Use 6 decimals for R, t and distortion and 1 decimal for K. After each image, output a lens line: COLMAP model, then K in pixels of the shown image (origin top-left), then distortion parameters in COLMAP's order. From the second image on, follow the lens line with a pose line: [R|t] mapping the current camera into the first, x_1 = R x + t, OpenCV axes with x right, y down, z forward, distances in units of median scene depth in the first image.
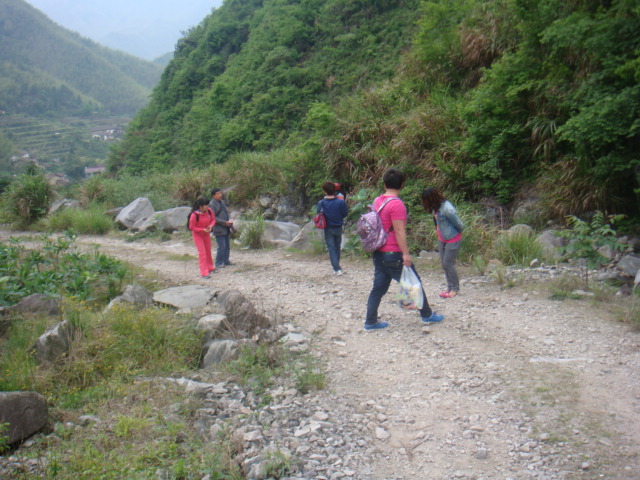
lens RADIAL K [[730.6, 0, 313.1], [0, 730.6, 237.2], [0, 0, 1]] dist [-0.174173, 0.131873]
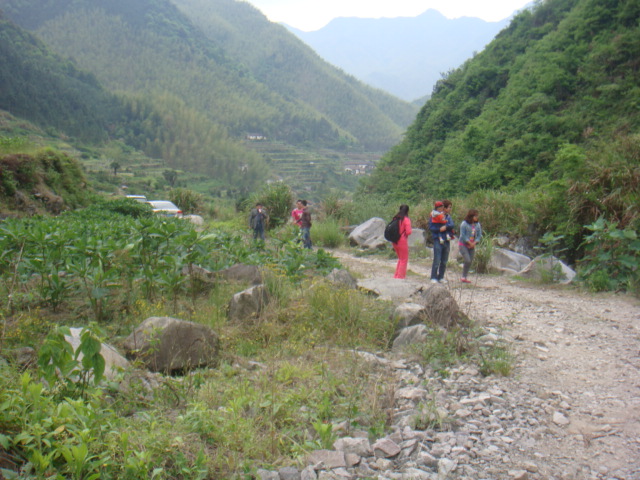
lens RADIAL K [[730.6, 0, 313.1], [0, 730.6, 237.2], [0, 0, 1]] dist [-0.174173, 0.131873]
pose [[0.939255, 0.113810, -0.323801, 0.002930], [-0.132750, 0.990461, -0.036941, 0.005501], [0.316508, 0.077682, 0.945404, 0.003765]]
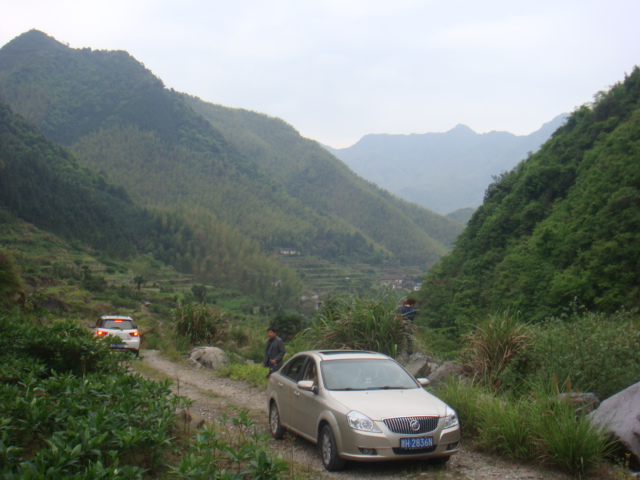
lens RADIAL K [[730.6, 0, 313.1], [0, 730.6, 237.2], [0, 0, 1]] dist [-0.174173, 0.131873]
pose [[0.924399, 0.050759, -0.378035, -0.073197], [-0.130221, 0.973555, -0.187705, -0.008887], [0.358510, 0.222743, 0.906563, 0.155835]]
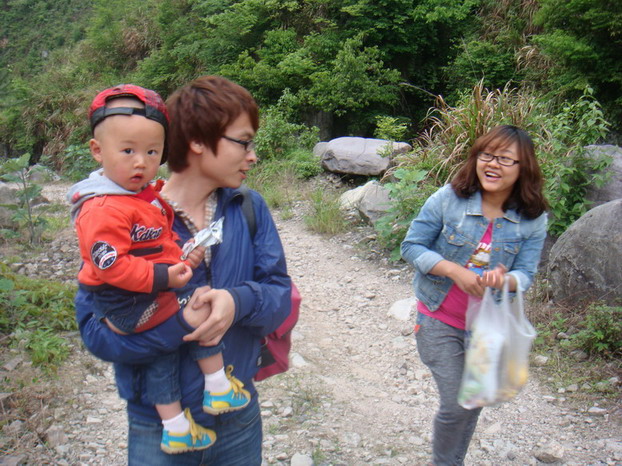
lens RADIAL K [[710.1, 0, 304.3], [0, 710.1, 230.3], [0, 0, 1]] dist [-0.174173, 0.131873]
pose [[0.901844, -0.057062, 0.428278, -0.023410], [0.030052, 0.997124, 0.069572, 0.006132], [-0.431016, -0.049873, 0.900965, -0.119727]]
